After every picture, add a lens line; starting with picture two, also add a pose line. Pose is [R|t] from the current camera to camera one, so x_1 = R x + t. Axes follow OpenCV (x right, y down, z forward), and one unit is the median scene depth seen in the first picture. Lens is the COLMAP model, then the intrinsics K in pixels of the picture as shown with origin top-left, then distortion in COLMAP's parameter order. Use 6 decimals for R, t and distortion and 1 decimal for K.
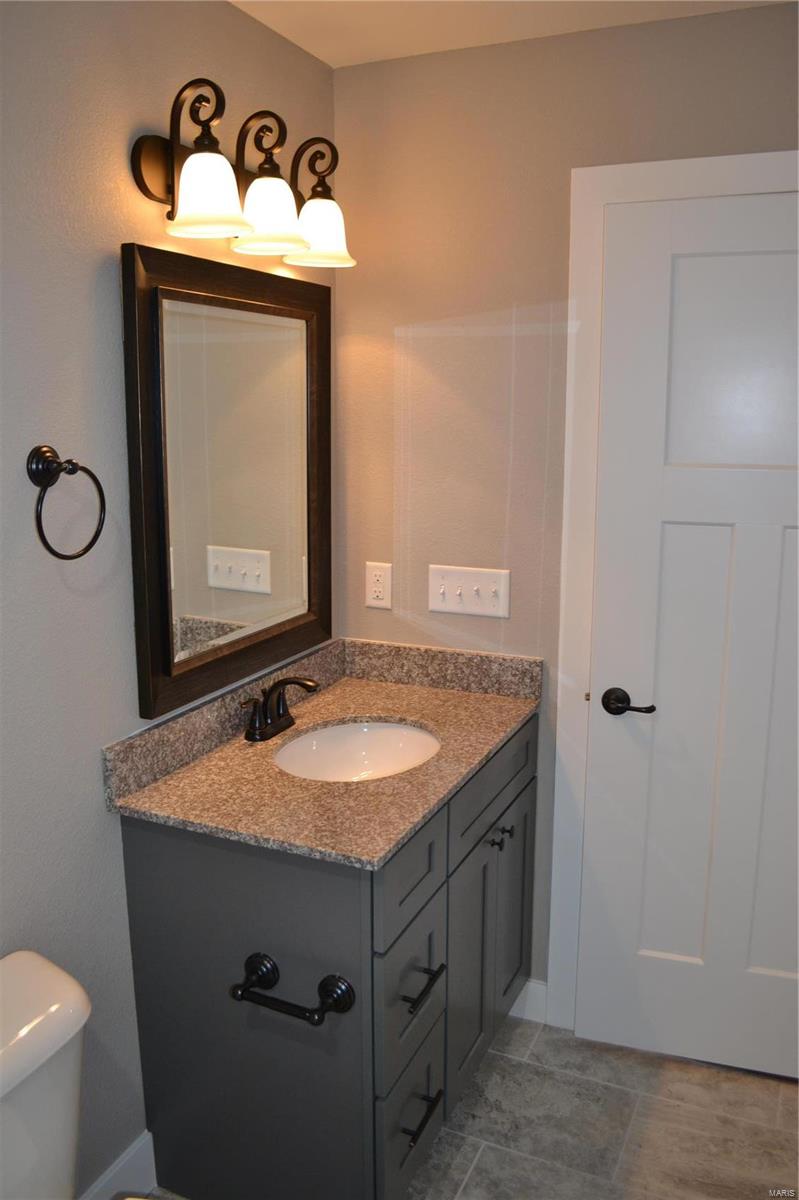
lens RADIAL K [[955.2, 0, 394.8], [0, 955.2, 595.7], [0, 0, 1]] dist [-0.081508, 0.012127]
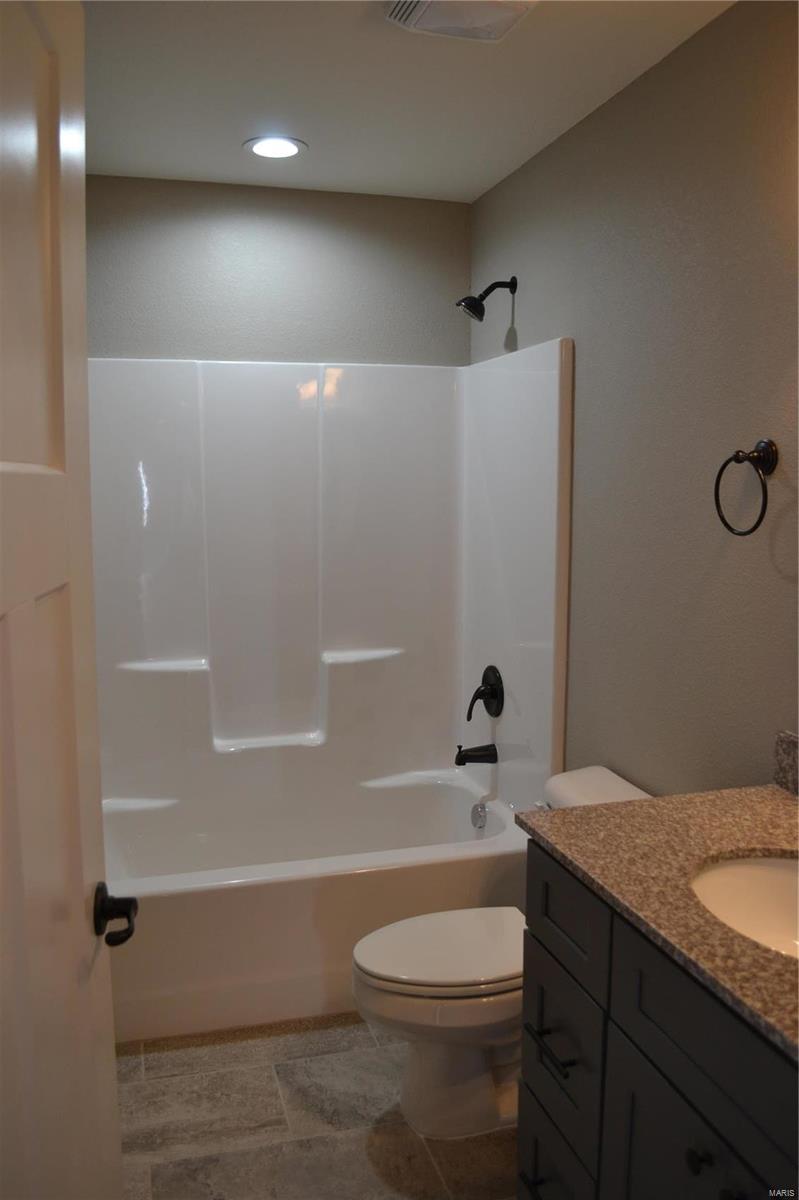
lens RADIAL K [[955.2, 0, 395.9], [0, 955.2, 601.2], [0, 0, 1]] dist [-0.081508, 0.012127]
pose [[-0.755316, 0.078234, -0.650674, 0.660122], [-0.134743, 0.953099, 0.271010, -0.192268], [0.641359, 0.292372, -0.709350, 1.389246]]
